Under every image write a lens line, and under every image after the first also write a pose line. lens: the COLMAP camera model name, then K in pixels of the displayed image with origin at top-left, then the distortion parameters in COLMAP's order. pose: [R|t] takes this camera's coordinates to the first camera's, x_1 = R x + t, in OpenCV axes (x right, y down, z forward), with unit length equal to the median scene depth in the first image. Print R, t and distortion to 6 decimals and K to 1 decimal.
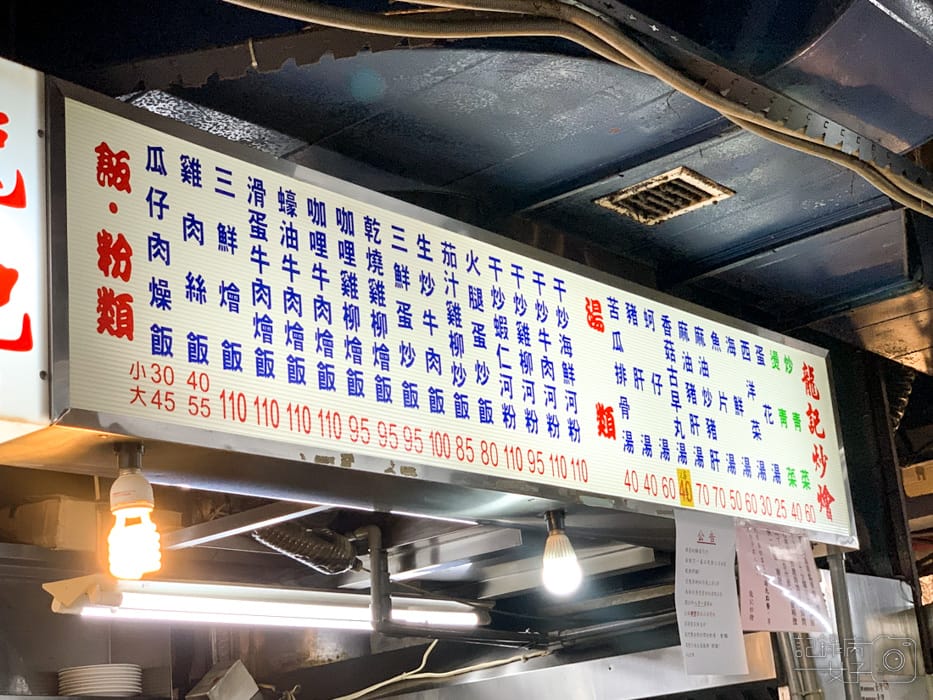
lens RADIAL K [[1593.6, 0, 466.6], [0, 1593.6, 350.1], [0, 0, 1]] dist [-0.029430, 0.000000]
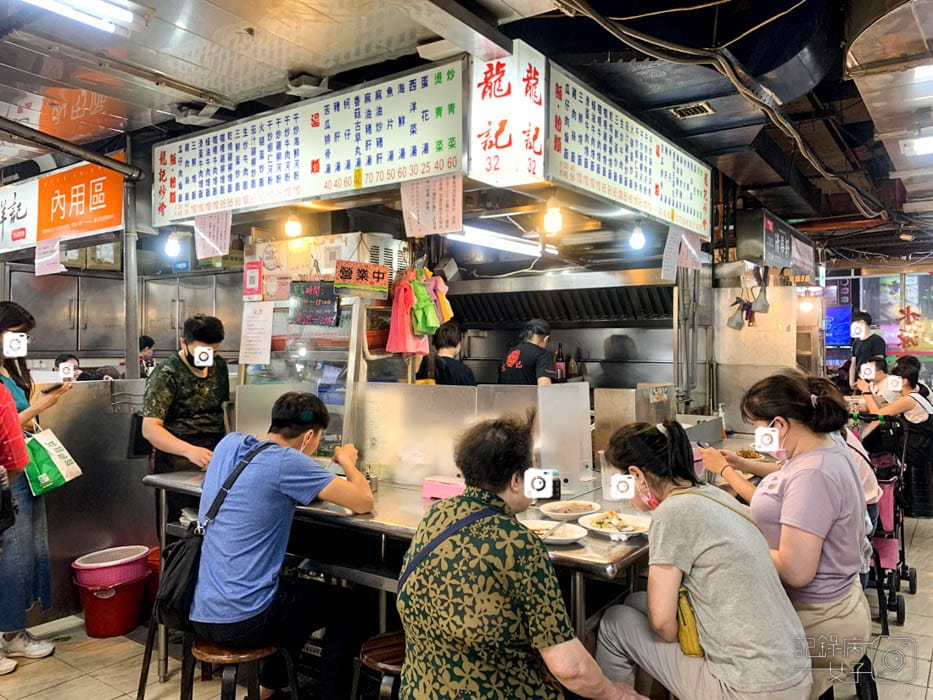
lens RADIAL K [[705.0, 0, 467.0], [0, 705.0, 349.4], [0, 0, 1]] dist [0.078025, 0.001114]
pose [[0.041899, 0.085192, -0.995483, 1.184829], [0.261018, 0.960823, 0.093212, 0.270709], [0.964424, -0.263744, 0.018021, 1.100949]]
